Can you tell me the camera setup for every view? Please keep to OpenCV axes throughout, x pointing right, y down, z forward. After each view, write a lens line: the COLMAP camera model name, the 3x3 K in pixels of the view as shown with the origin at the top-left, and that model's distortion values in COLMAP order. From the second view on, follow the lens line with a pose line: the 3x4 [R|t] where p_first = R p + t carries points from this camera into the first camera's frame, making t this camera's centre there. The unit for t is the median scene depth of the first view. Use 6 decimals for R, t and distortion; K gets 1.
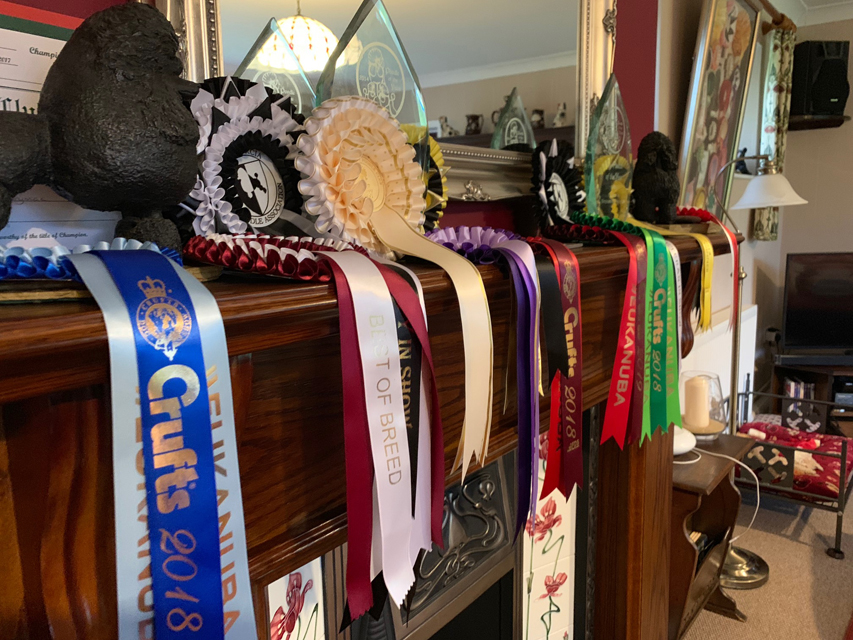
lens RADIAL K [[659.0, 0, 433.4], [0, 659.0, 317.9], [0, 0, 1]] dist [0.015705, -0.024065]
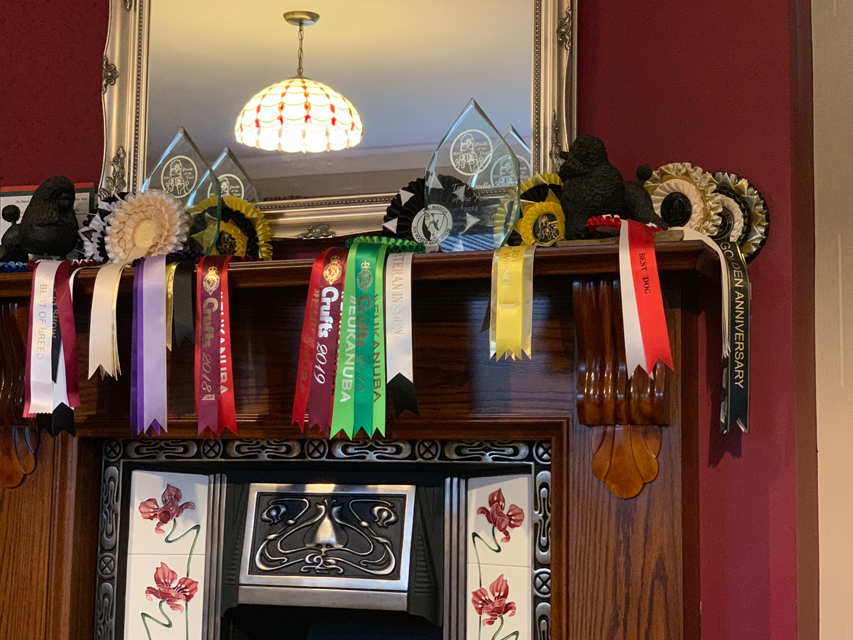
lens RADIAL K [[1478.2, 0, 427.2], [0, 1478.2, 320.4], [0, 0, 1]] dist [-0.025247, 0.000000]
pose [[0.275051, -0.079415, -0.958144, 4.296688], [-0.165436, 0.977808, -0.128536, 0.461729], [0.947089, 0.193866, 0.255809, 0.795462]]
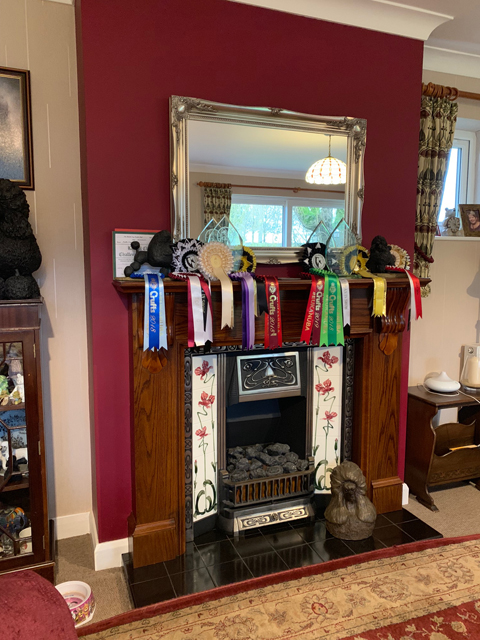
lens RADIAL K [[494.4, 0, 237.4], [0, 494.4, 320.5], [0, 0, 1]] dist [0.015705, -0.024065]
pose [[0.851735, 0.087414, -0.516629, 1.827792], [-0.098638, 0.995107, 0.005754, 0.158467], [0.514604, 0.046059, 0.856190, -1.774415]]
